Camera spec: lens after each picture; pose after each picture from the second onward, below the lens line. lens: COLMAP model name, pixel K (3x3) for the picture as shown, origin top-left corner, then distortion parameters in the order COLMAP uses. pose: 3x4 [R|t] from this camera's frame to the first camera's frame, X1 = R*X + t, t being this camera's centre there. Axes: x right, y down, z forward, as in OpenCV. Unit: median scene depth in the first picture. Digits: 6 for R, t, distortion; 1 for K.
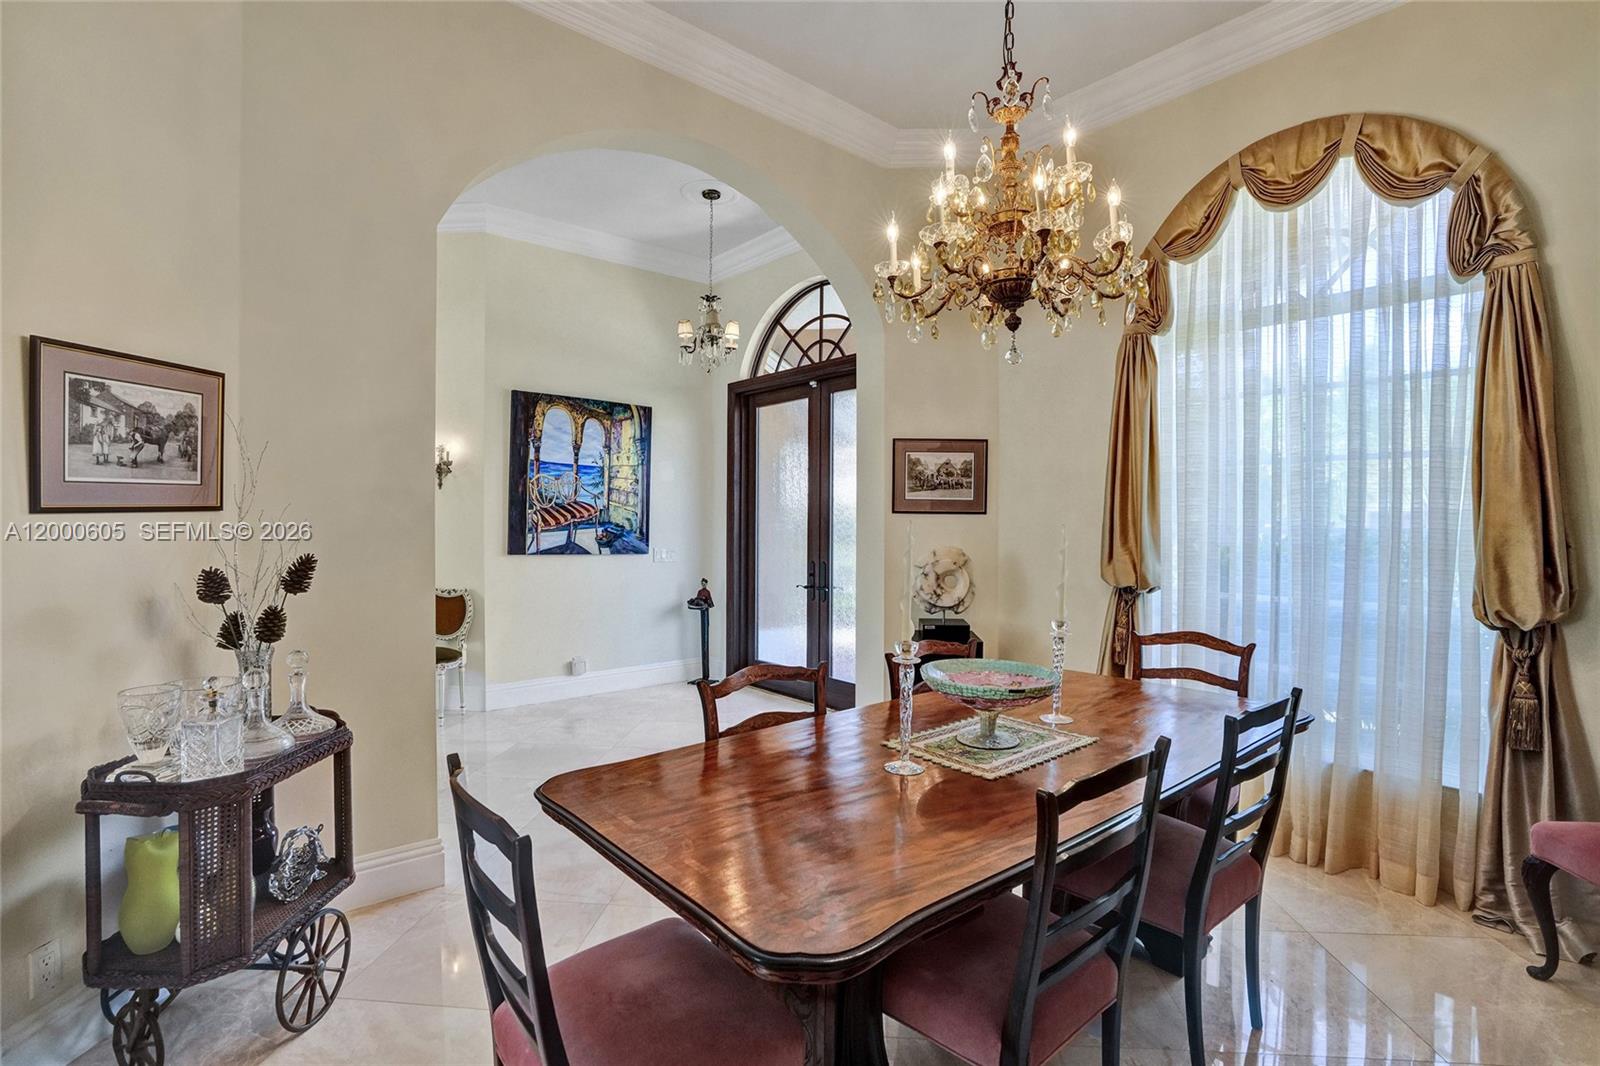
lens RADIAL K [[749.0, 0, 815.0], [0, 749.0, 532.2], [0, 0, 1]] dist [-0.077712, 0.029043]
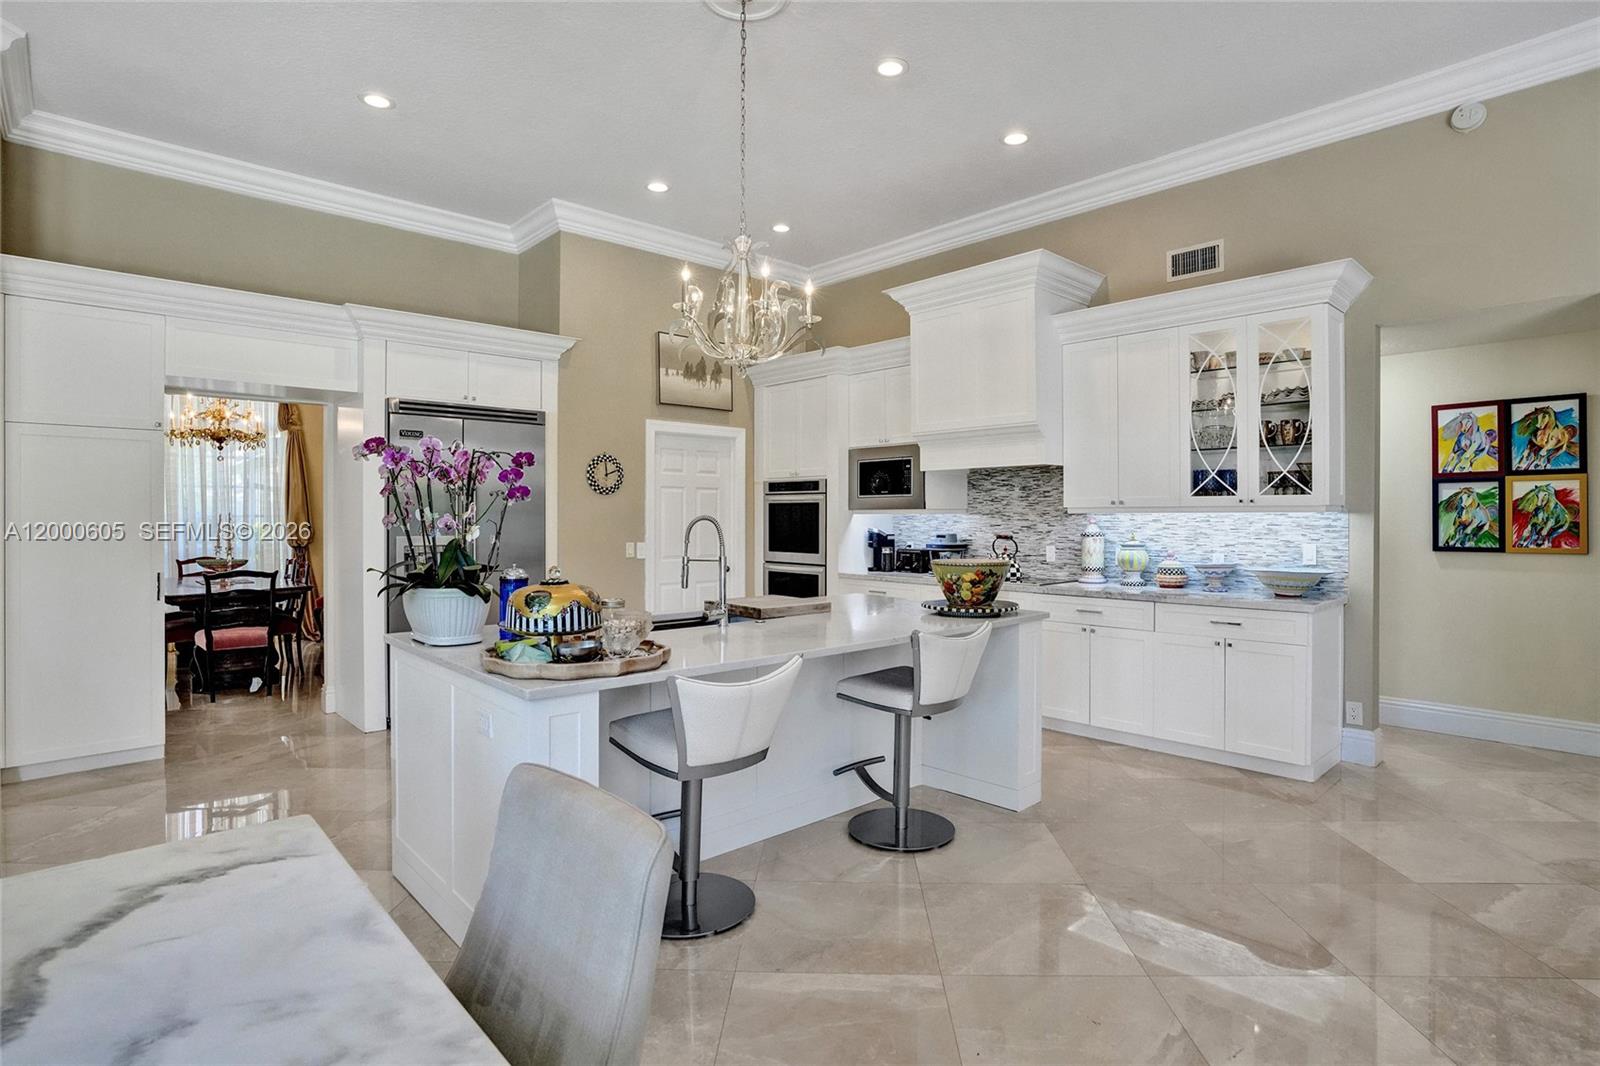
lens RADIAL K [[811.9, 0, 804.7], [0, 811.9, 517.9], [0, 0, 1]] dist [-0.075489, 0.037335]
pose [[-0.038418, -0.005563, 0.999246, -1.237382], [0.021574, 0.999747, 0.006395, 0.016987], [-0.999029, 0.021804, -0.038288, -0.519676]]
